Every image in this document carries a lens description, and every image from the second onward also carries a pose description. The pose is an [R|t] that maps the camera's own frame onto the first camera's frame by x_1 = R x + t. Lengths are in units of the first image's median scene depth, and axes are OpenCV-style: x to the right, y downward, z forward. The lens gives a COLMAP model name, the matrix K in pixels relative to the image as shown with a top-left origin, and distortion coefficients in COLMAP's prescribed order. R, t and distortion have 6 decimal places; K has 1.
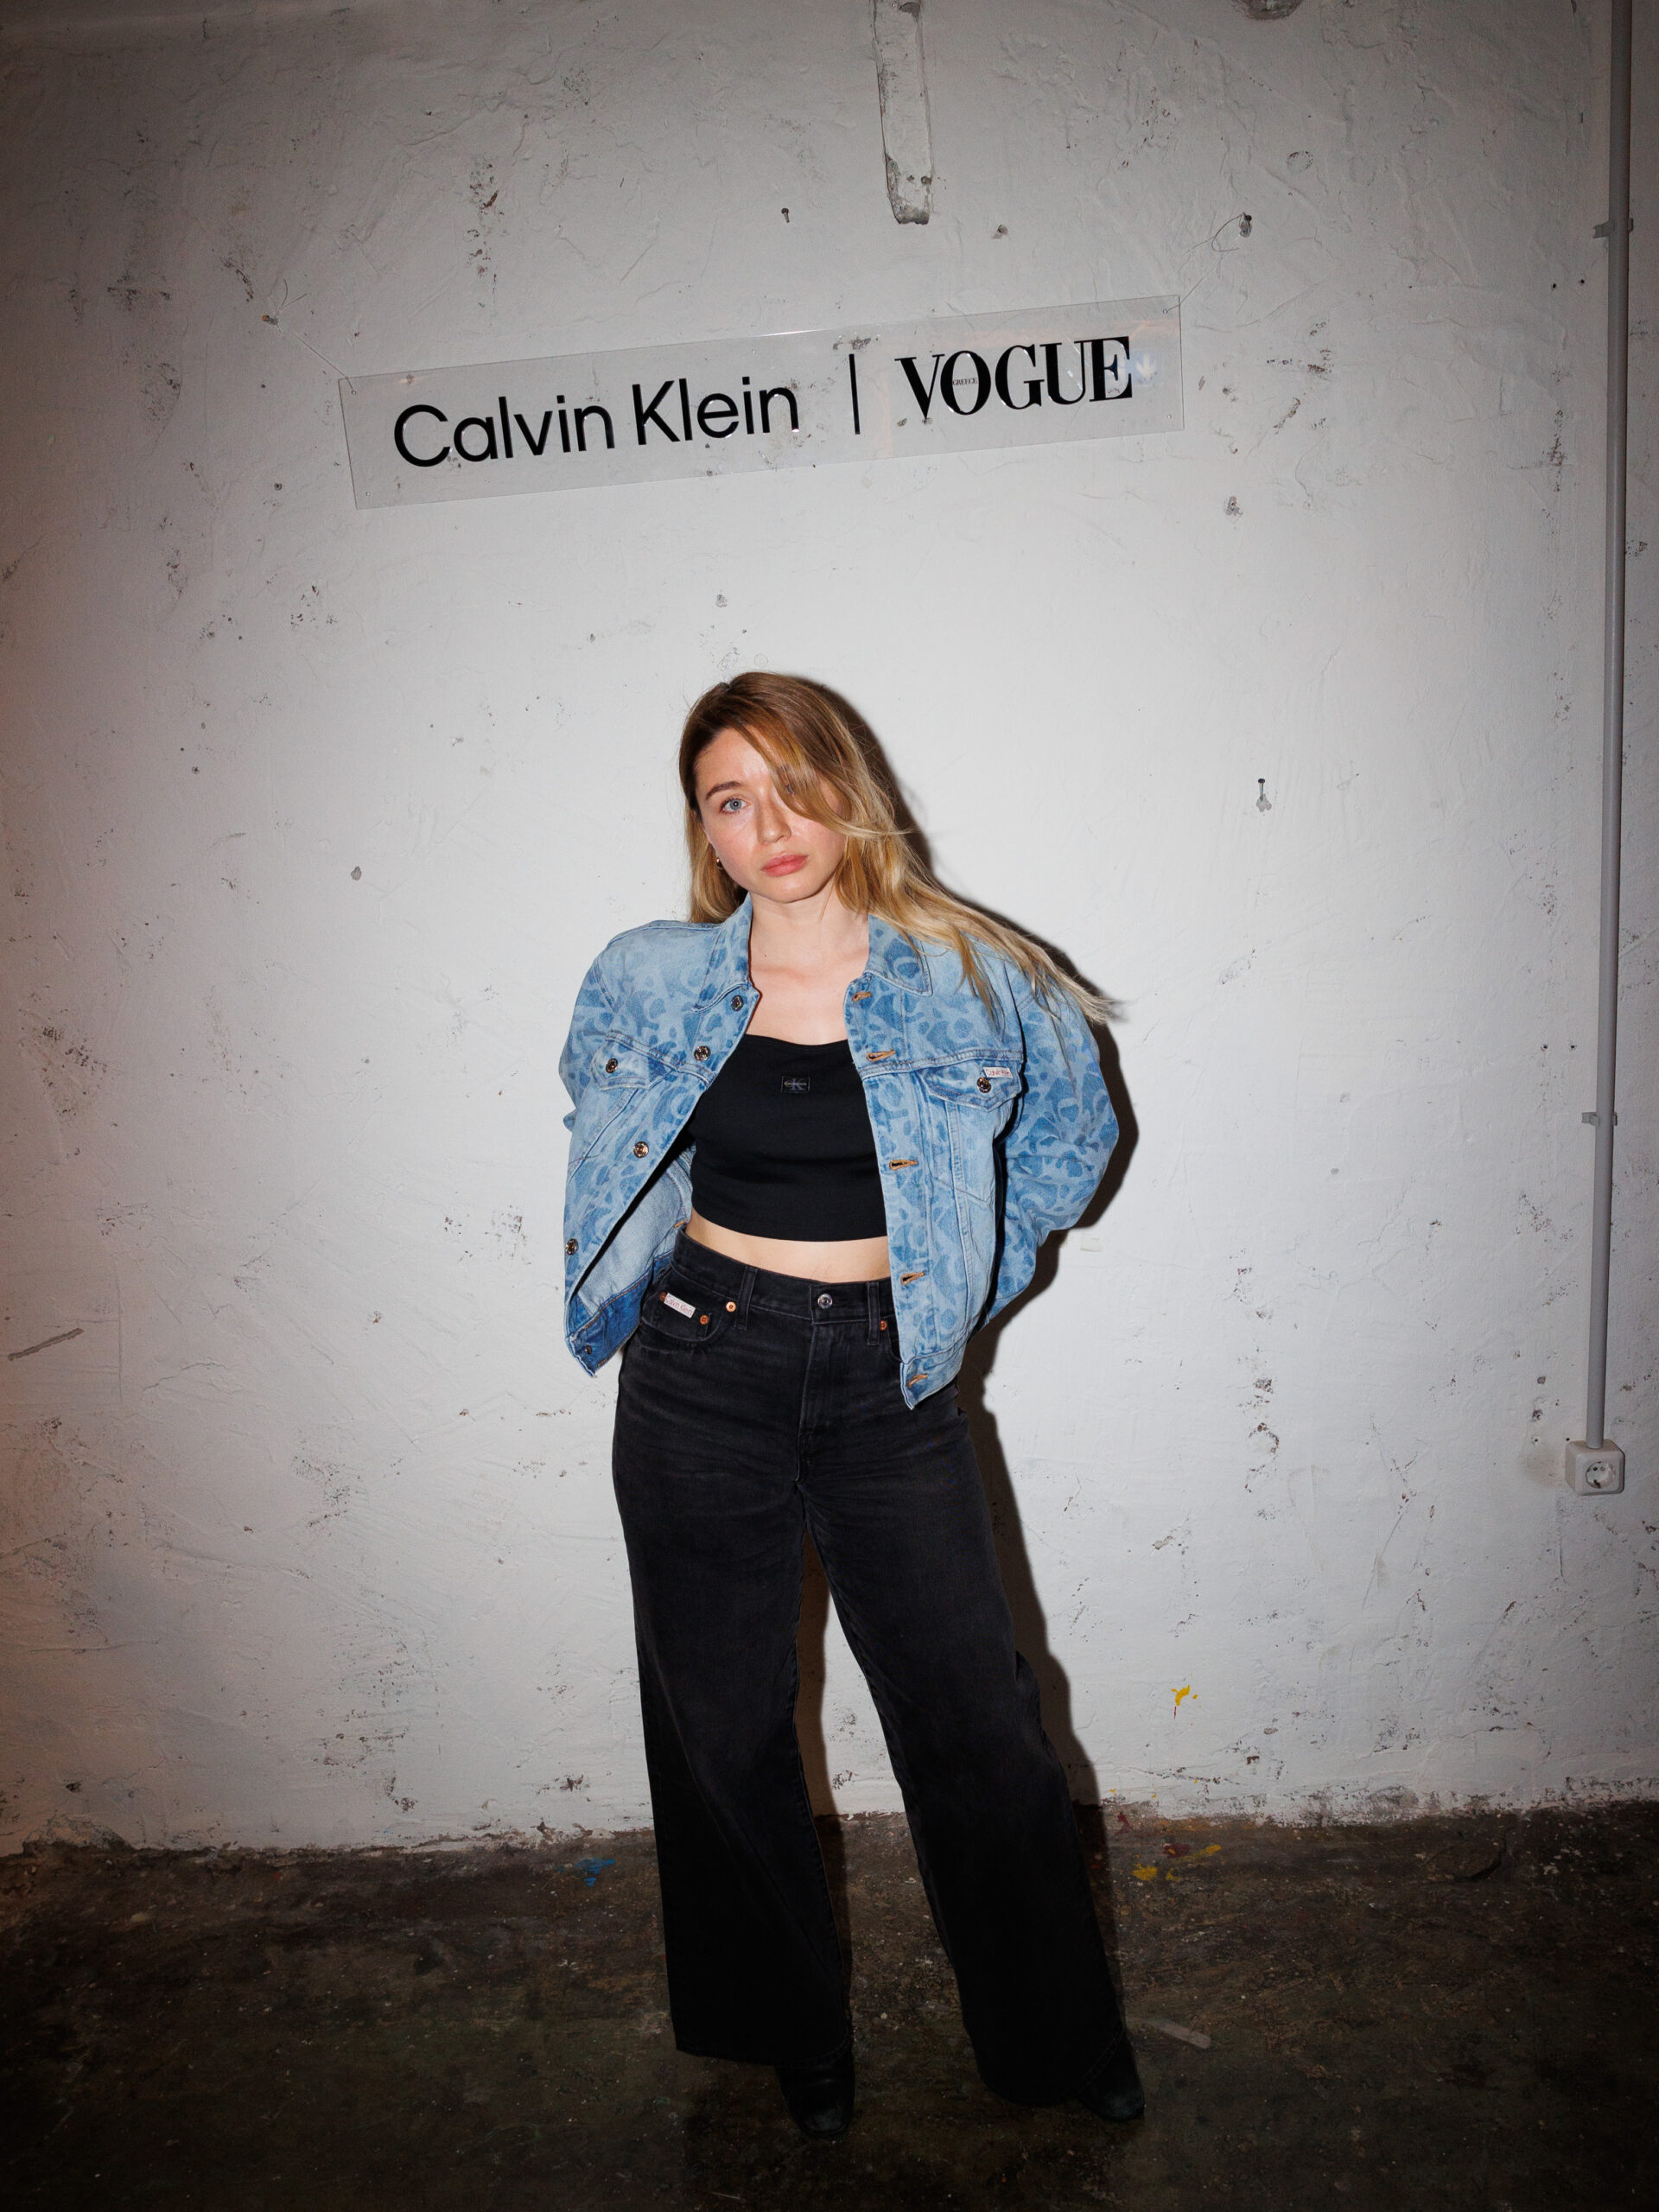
lens RADIAL K [[1799.6, 0, 829.5], [0, 1799.6, 1106.0], [0, 0, 1]] dist [-0.002303, 0.004392]
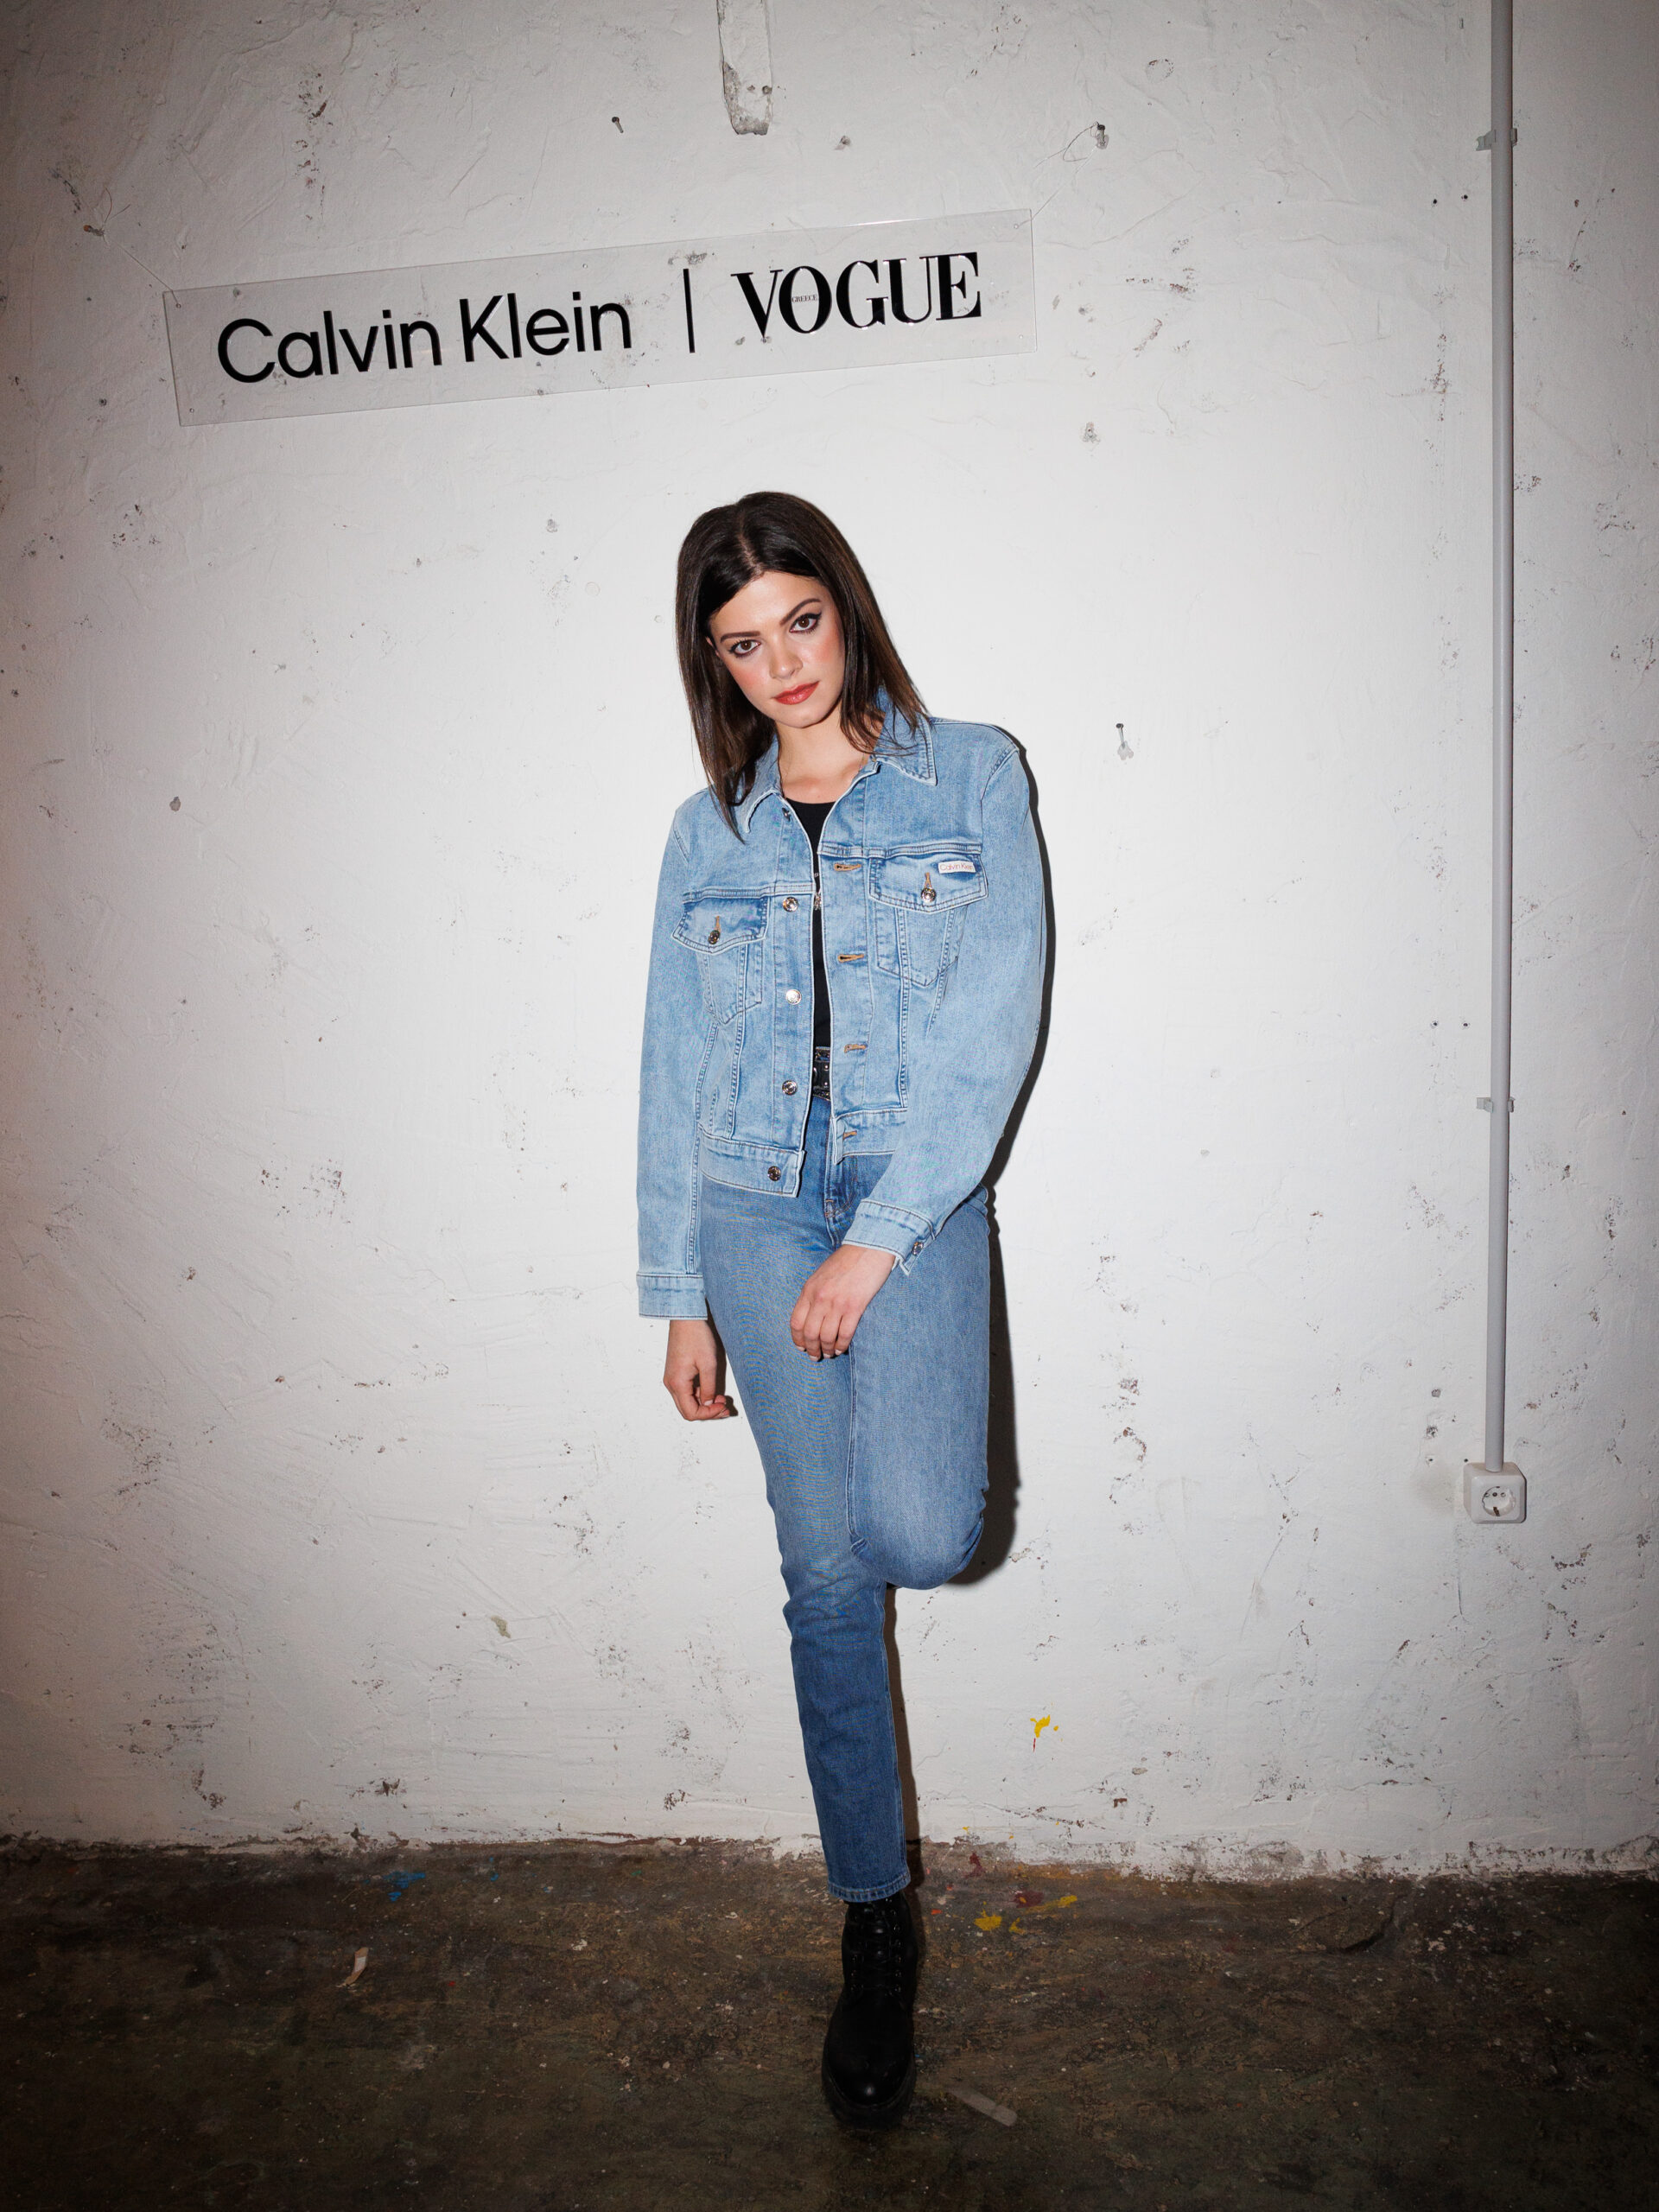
lens RADIAL K [[1812.1, 0, 829.5], [0, 1812.1, 1024.1], [0, 0, 1]] dist [-0.001360, 0.002117]
pose [[0.997828, 0.031428, -0.057886, 0.147480], [-0.034363, 0.998137, -0.050416, 0.024906], [0.056193, 0.052296, 0.997049, 0.066008]]
